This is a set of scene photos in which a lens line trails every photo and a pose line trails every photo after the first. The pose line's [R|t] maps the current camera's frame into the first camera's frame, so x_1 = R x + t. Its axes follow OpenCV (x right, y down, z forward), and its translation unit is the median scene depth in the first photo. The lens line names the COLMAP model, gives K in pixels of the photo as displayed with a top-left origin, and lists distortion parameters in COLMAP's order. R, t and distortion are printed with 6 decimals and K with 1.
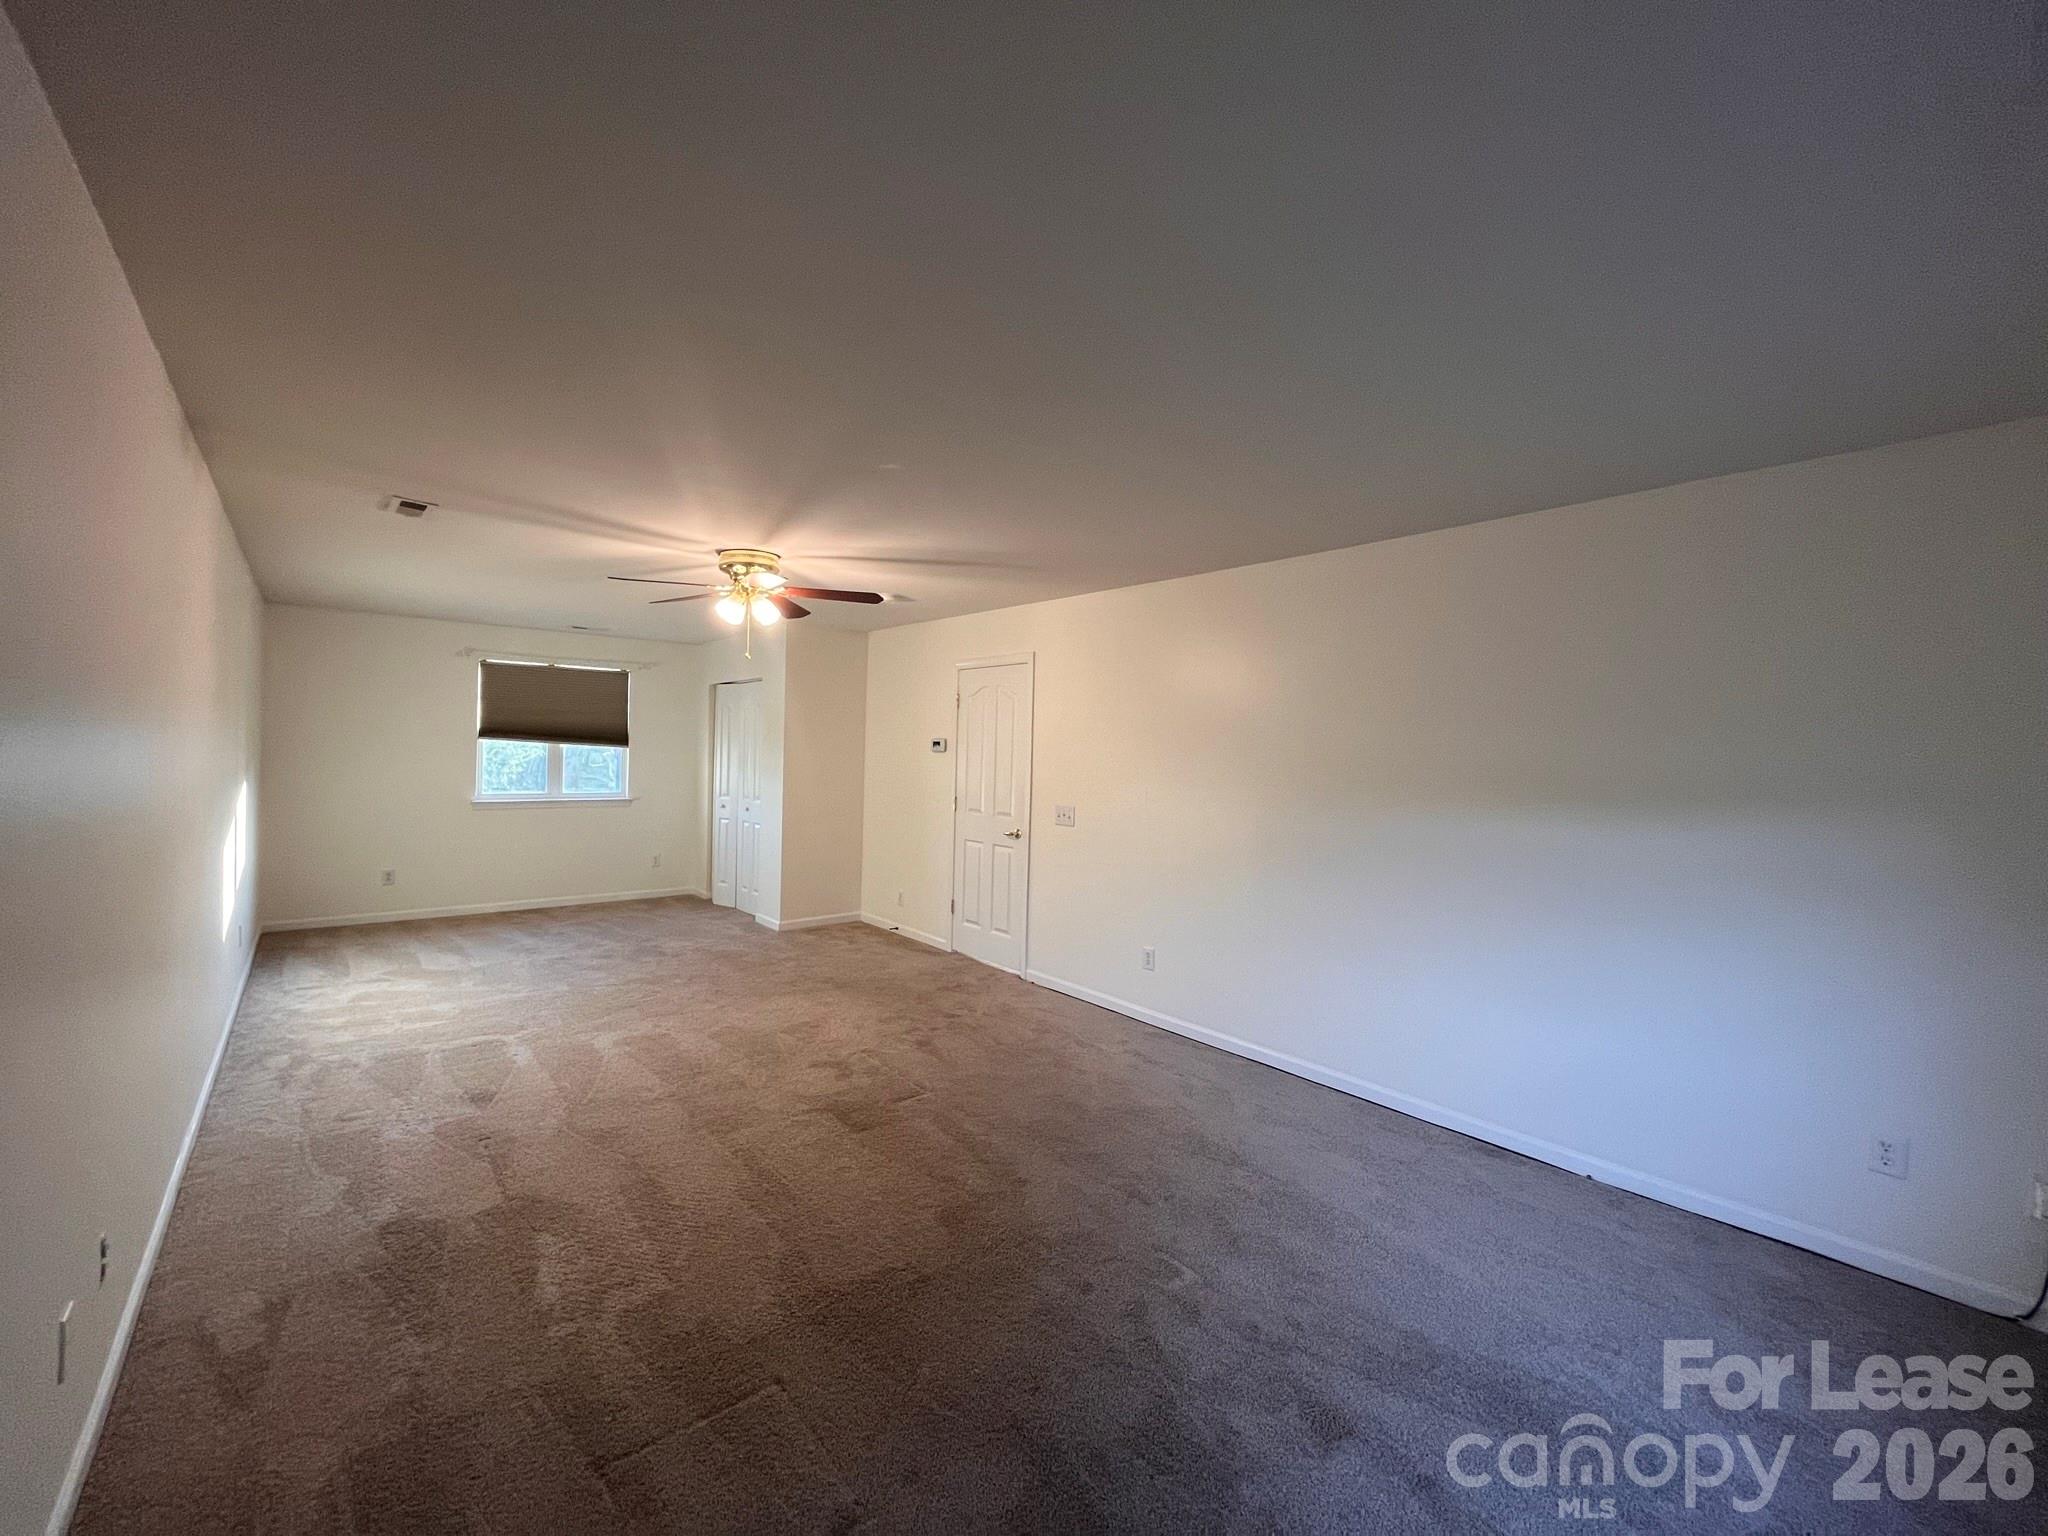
lens RADIAL K [[826.9, 0, 1014.4], [0, 826.9, 759.1], [0, 0, 1]] dist [-0.003260, 0.000260]
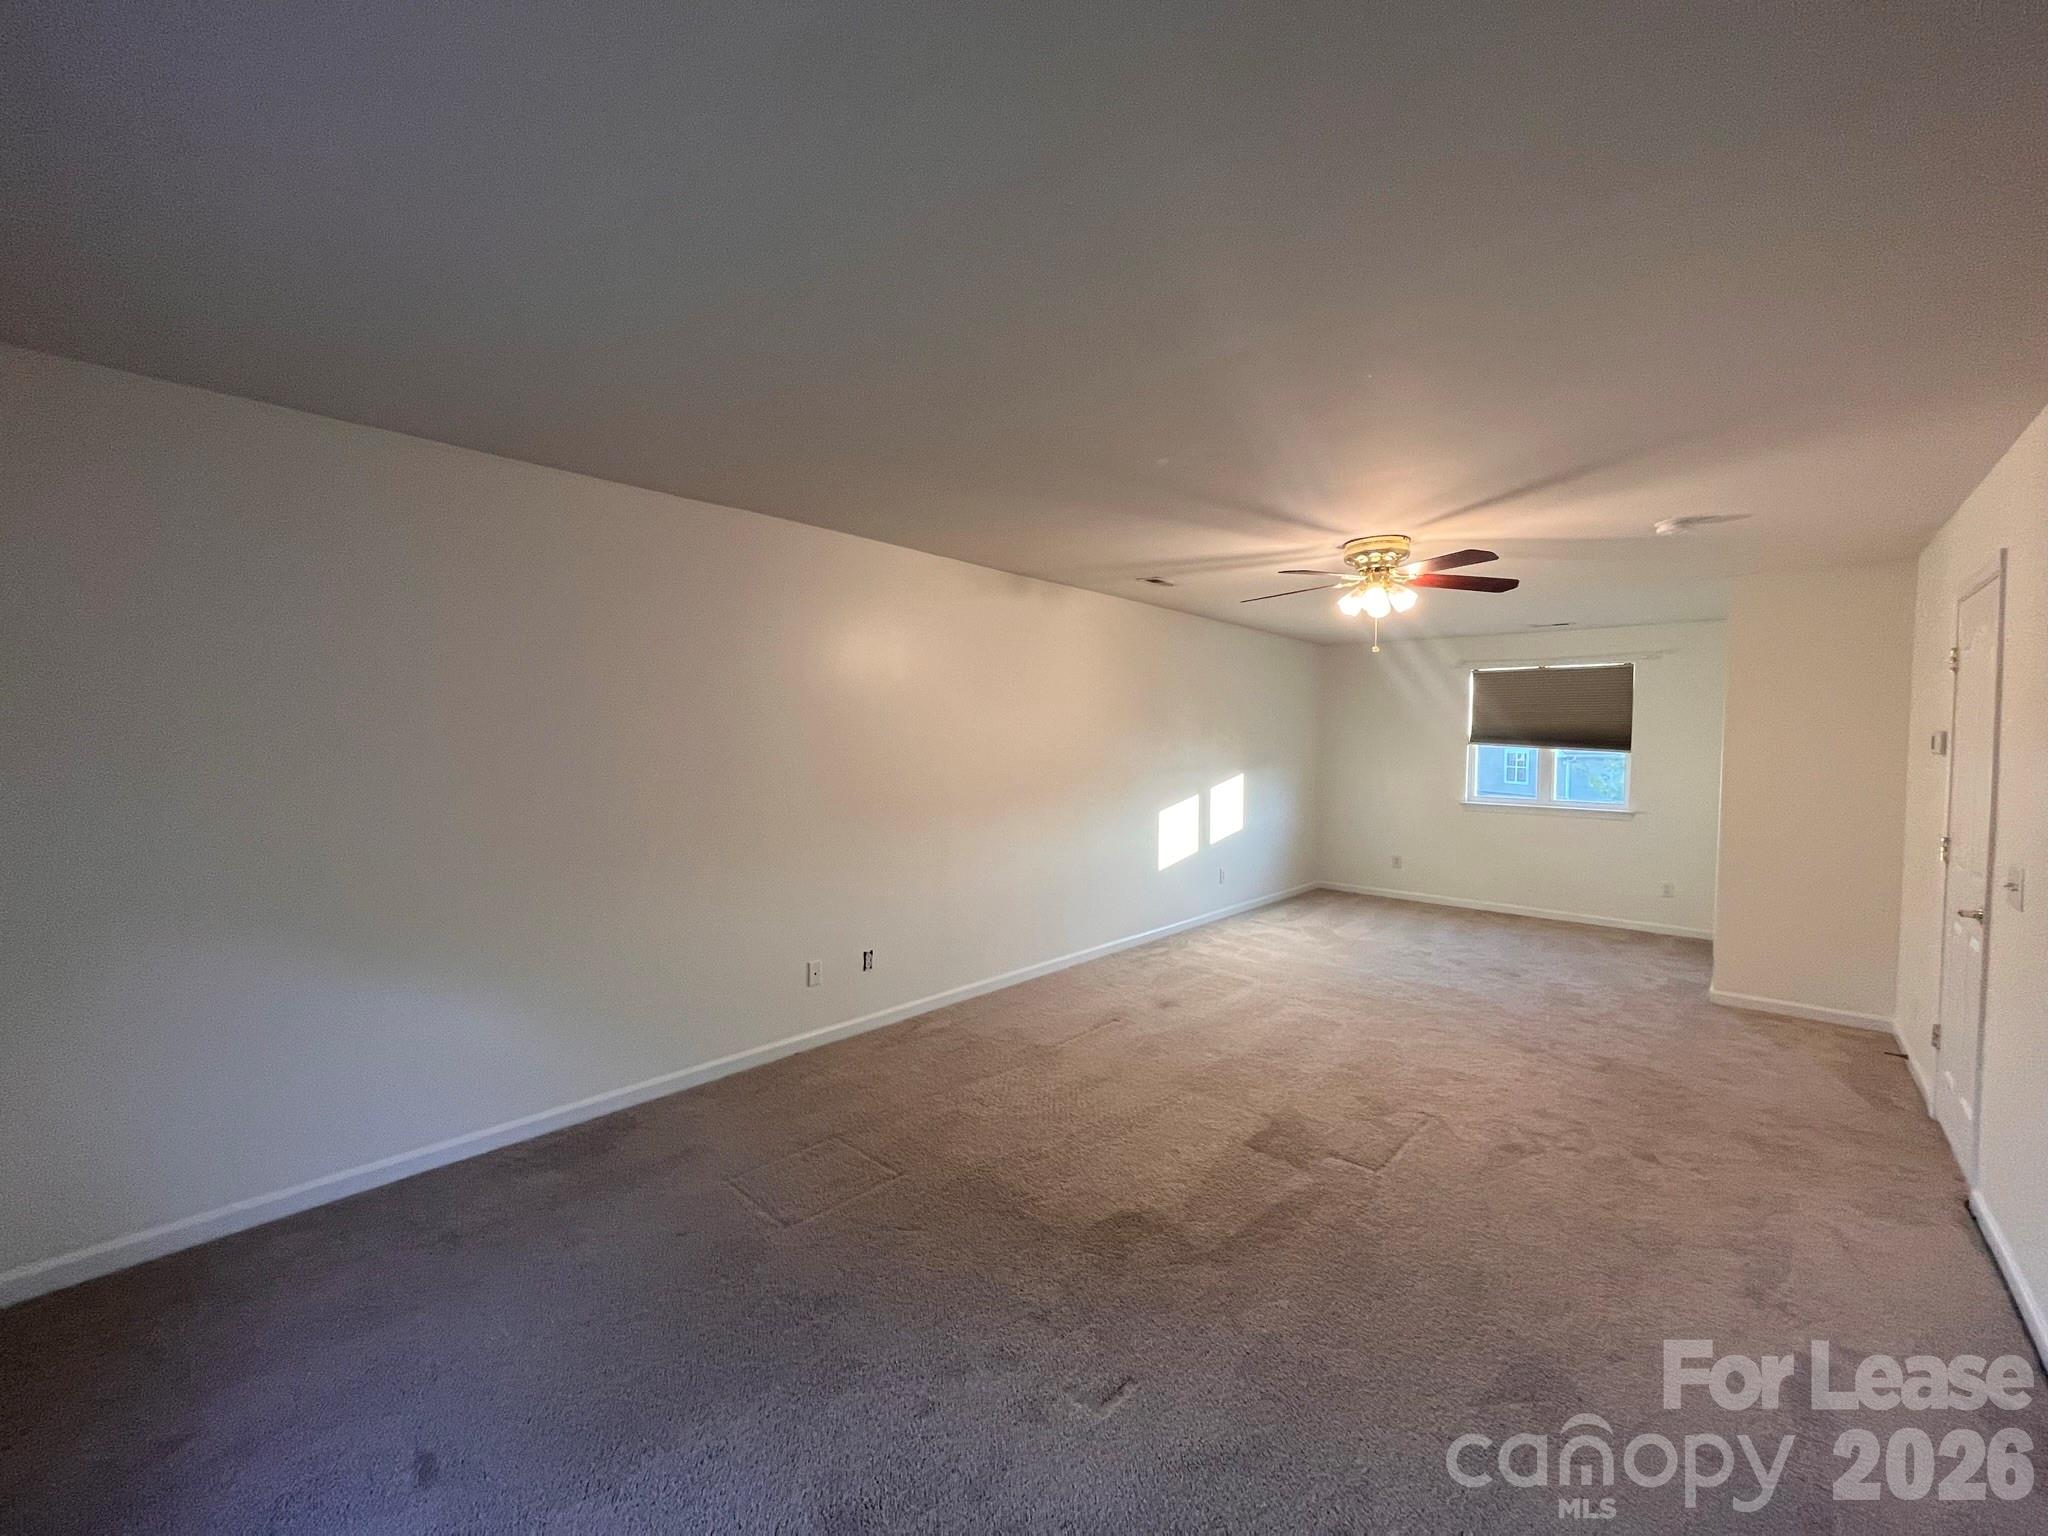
lens RADIAL K [[826.9, 0, 1014.4], [0, 826.9, 759.0], [0, 0, 1]] dist [-0.003260, 0.000260]
pose [[0.143736, 0.005442, -0.989601, 0.320991], [-0.021168, 0.999773, 0.002423, 0.004617], [0.989390, 0.020599, 0.143818, 0.266618]]
